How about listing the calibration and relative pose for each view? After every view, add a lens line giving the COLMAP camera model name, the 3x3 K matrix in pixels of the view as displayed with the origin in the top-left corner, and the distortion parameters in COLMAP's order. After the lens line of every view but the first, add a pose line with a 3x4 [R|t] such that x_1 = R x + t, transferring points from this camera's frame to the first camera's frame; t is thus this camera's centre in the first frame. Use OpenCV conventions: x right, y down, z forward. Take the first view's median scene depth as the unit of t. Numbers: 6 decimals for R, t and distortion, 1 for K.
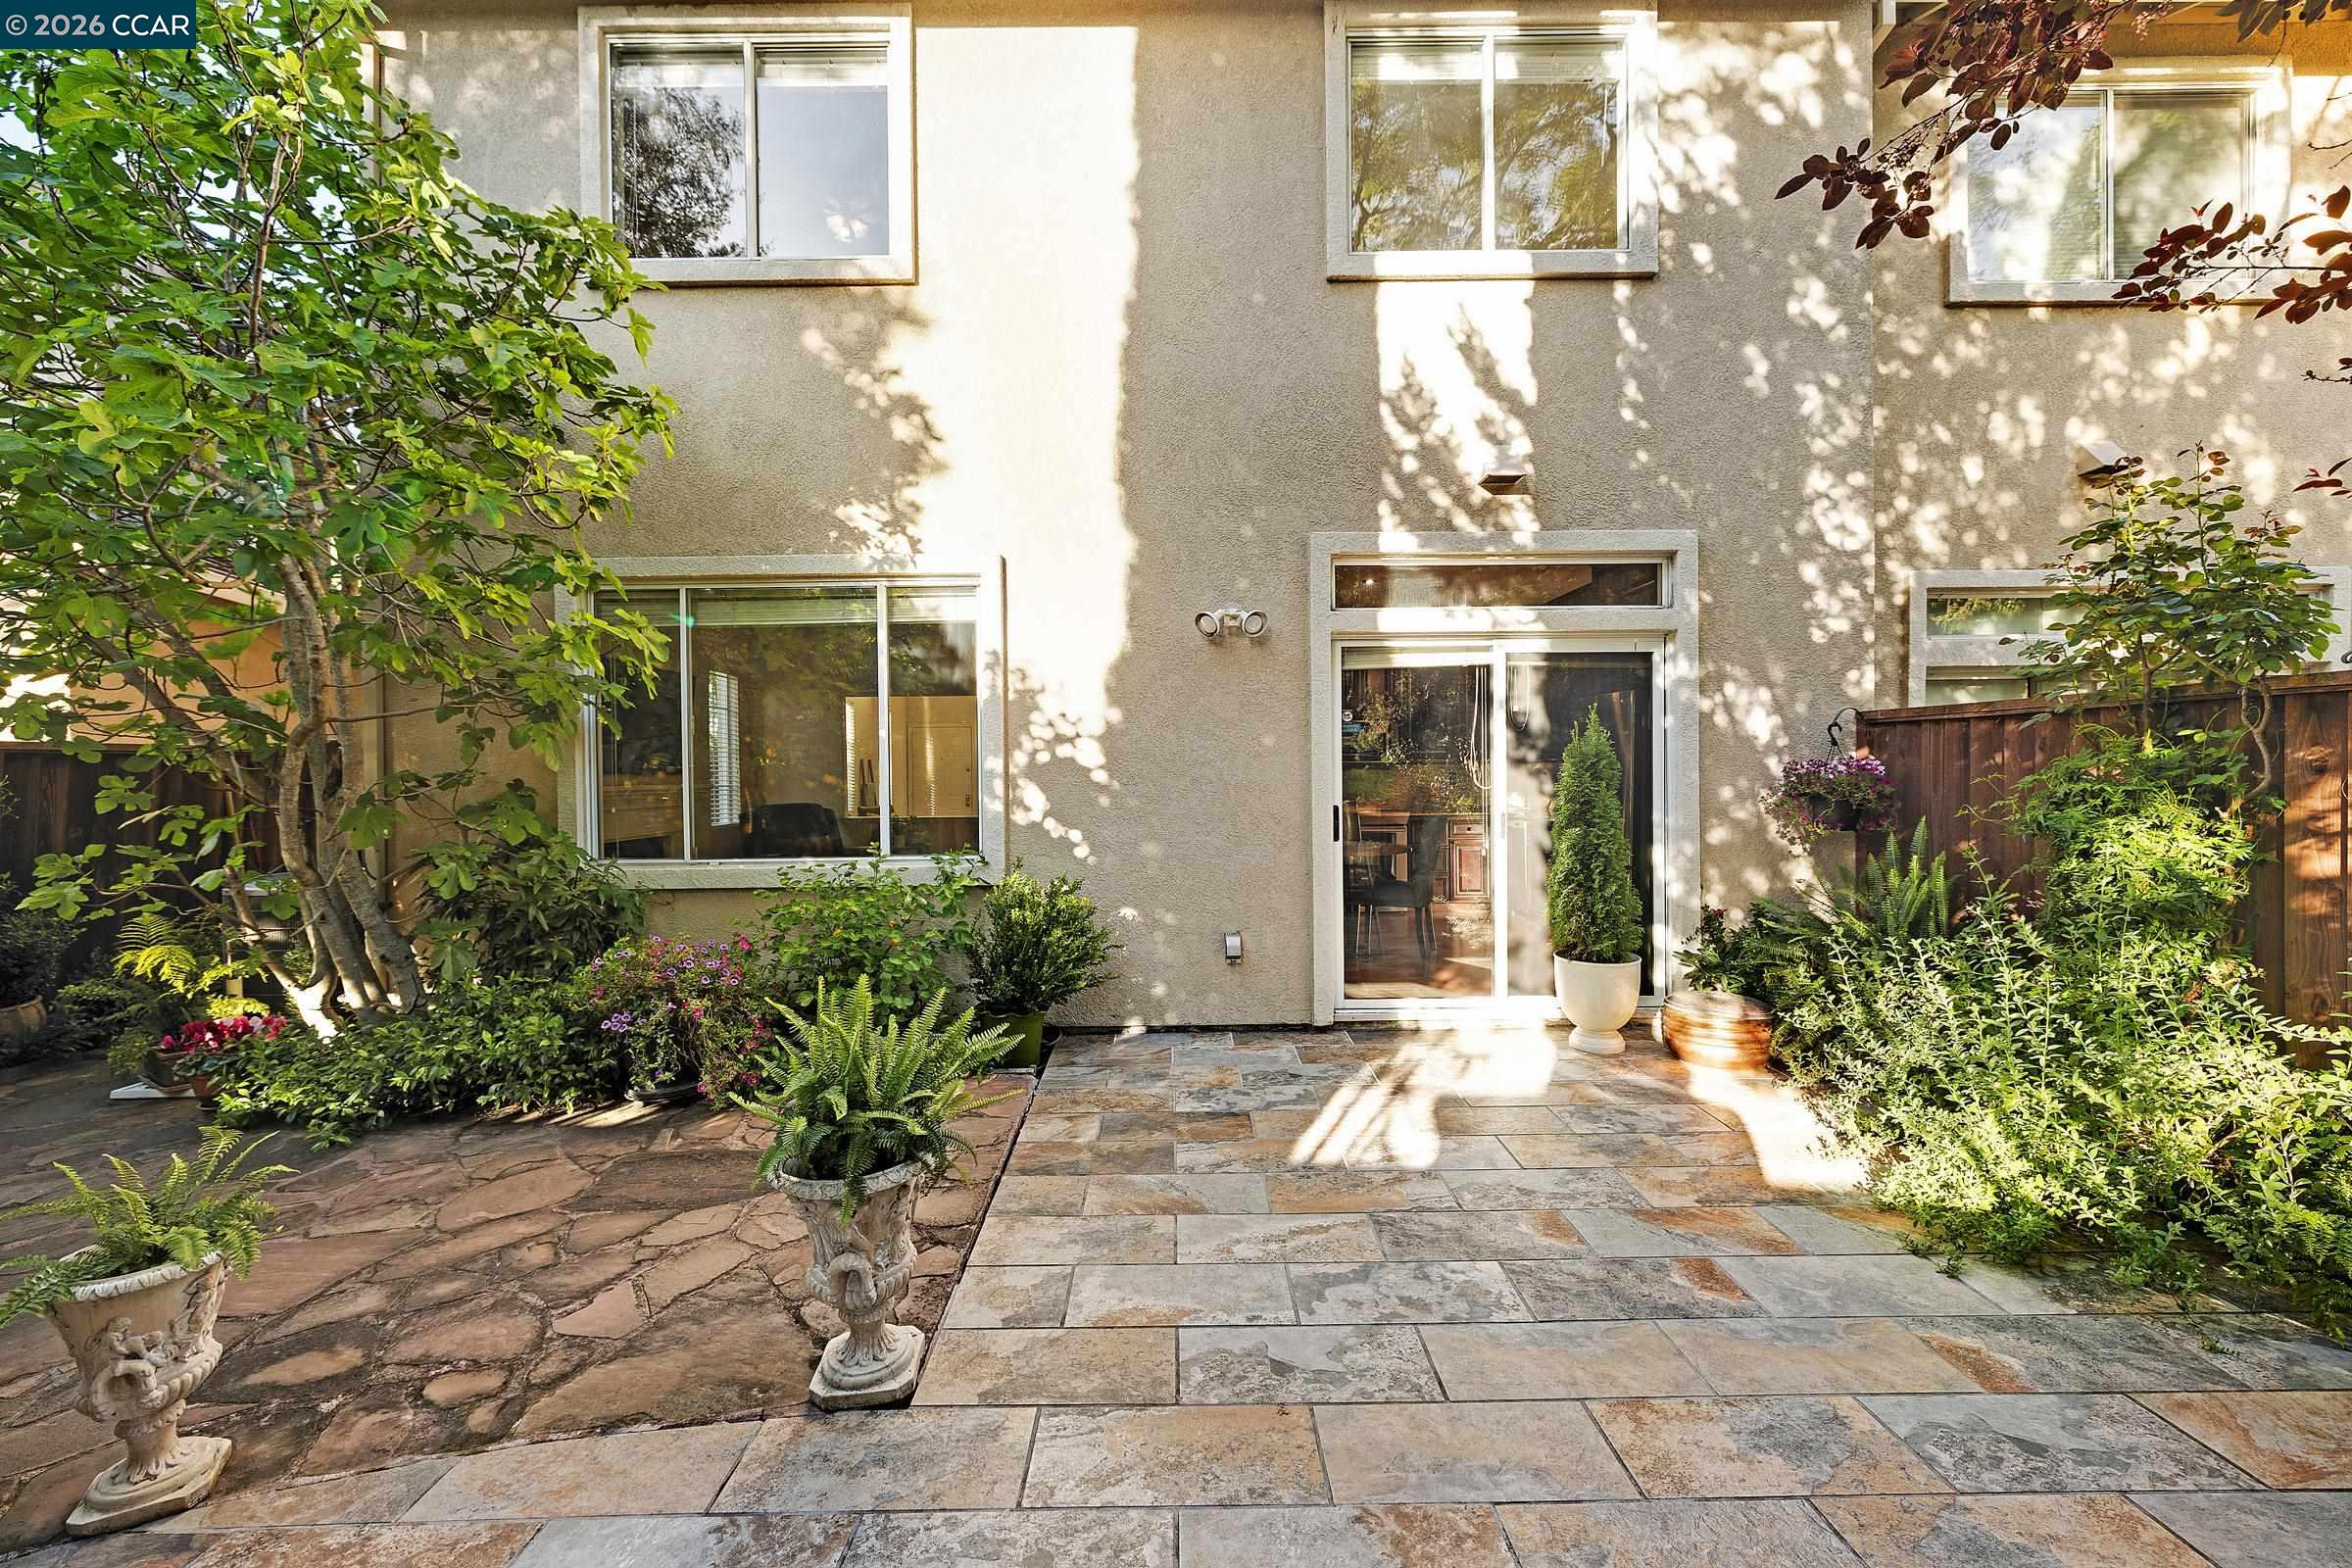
lens RADIAL K [[984.0, 0, 1174.4], [0, 984.0, 772.0], [0, 0, 1]] dist [-0.001239, 0.000369]
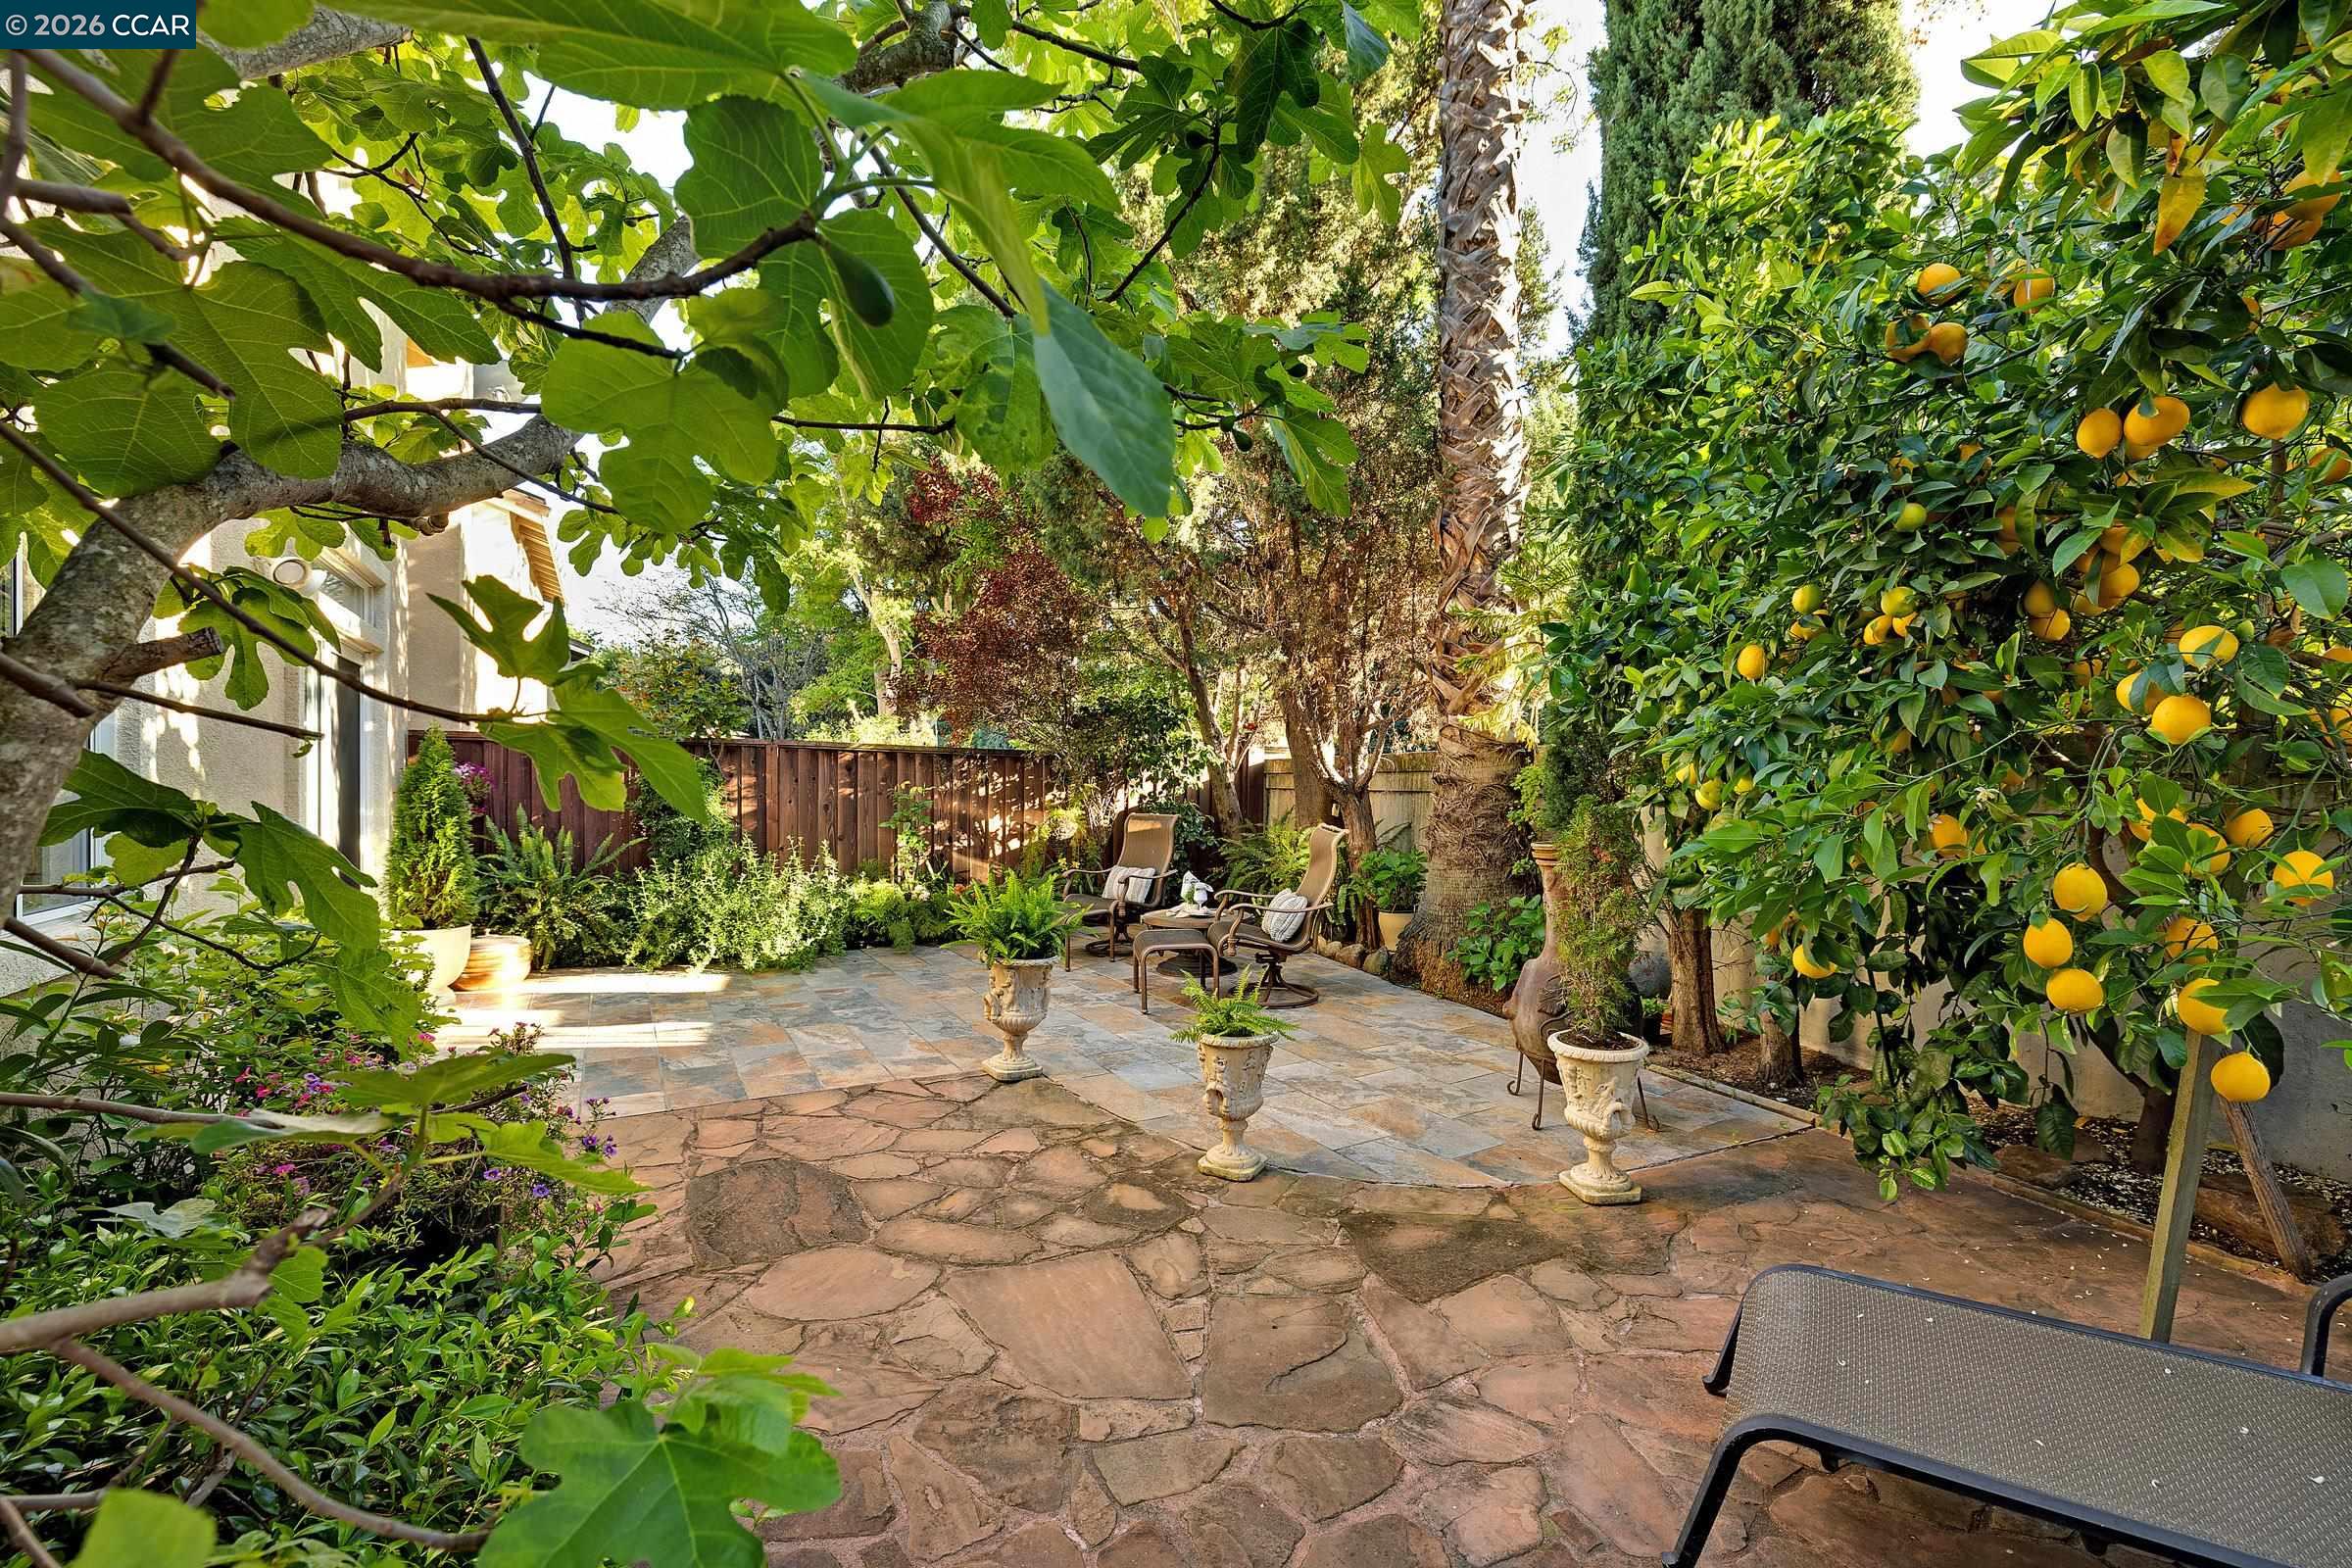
lens RADIAL K [[984.0, 0, 1170.8], [0, 984.0, 783.0], [0, 0, 1]] dist [-0.001239, 0.000369]
pose [[-0.504226, 0.011328, 0.863497, -0.971871], [0.001968, 0.999926, -0.011968, 0.030742], [-0.863569, -0.004335, -0.504212, 0.779457]]
